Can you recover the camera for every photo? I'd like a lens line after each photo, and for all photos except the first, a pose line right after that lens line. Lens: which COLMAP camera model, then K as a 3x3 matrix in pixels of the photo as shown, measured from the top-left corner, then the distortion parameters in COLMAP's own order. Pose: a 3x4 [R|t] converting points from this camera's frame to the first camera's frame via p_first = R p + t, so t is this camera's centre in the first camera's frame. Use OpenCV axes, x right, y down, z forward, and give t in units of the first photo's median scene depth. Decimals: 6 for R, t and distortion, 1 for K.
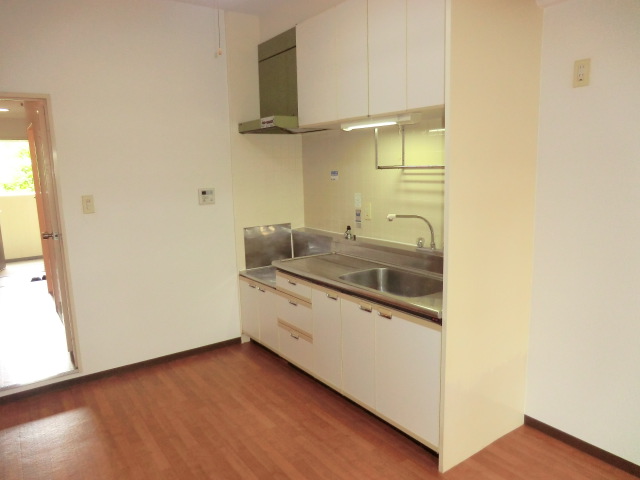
lens RADIAL K [[464.3, 0, 322.8], [0, 464.3, 239.6], [0, 0, 1]] dist [-0.122256, 0.147903]
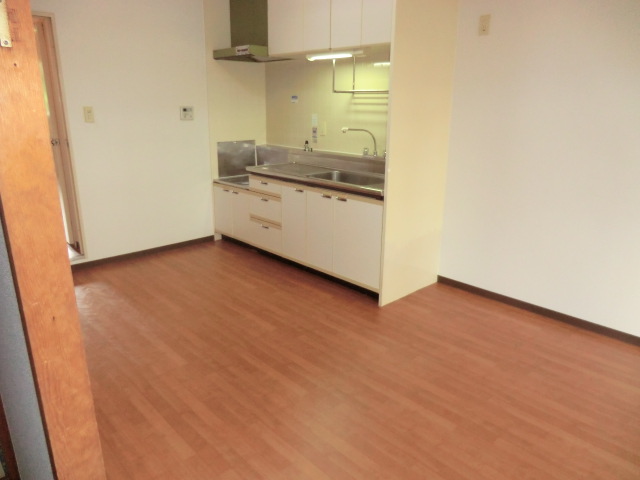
lens RADIAL K [[464.3, 0, 322.8], [0, 464.3, 239.6], [0, 0, 1]] dist [-0.122256, 0.147903]
pose [[0.988951, -0.004235, 0.148184, -0.097833], [-0.014811, 0.991768, 0.127189, 0.085634], [-0.147502, -0.127978, 0.980747, -0.276834]]
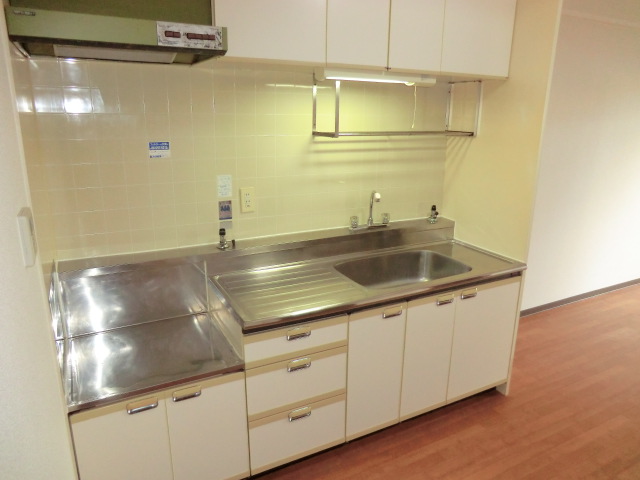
lens RADIAL K [[464.3, 0, 322.8], [0, 464.3, 239.6], [0, 0, 1]] dist [-0.122256, 0.147903]
pose [[0.130981, -0.238384, 0.962298, -0.614230], [0.139561, 0.965428, 0.220164, -0.154663], [-0.981513, 0.105462, 0.159722, 0.887293]]
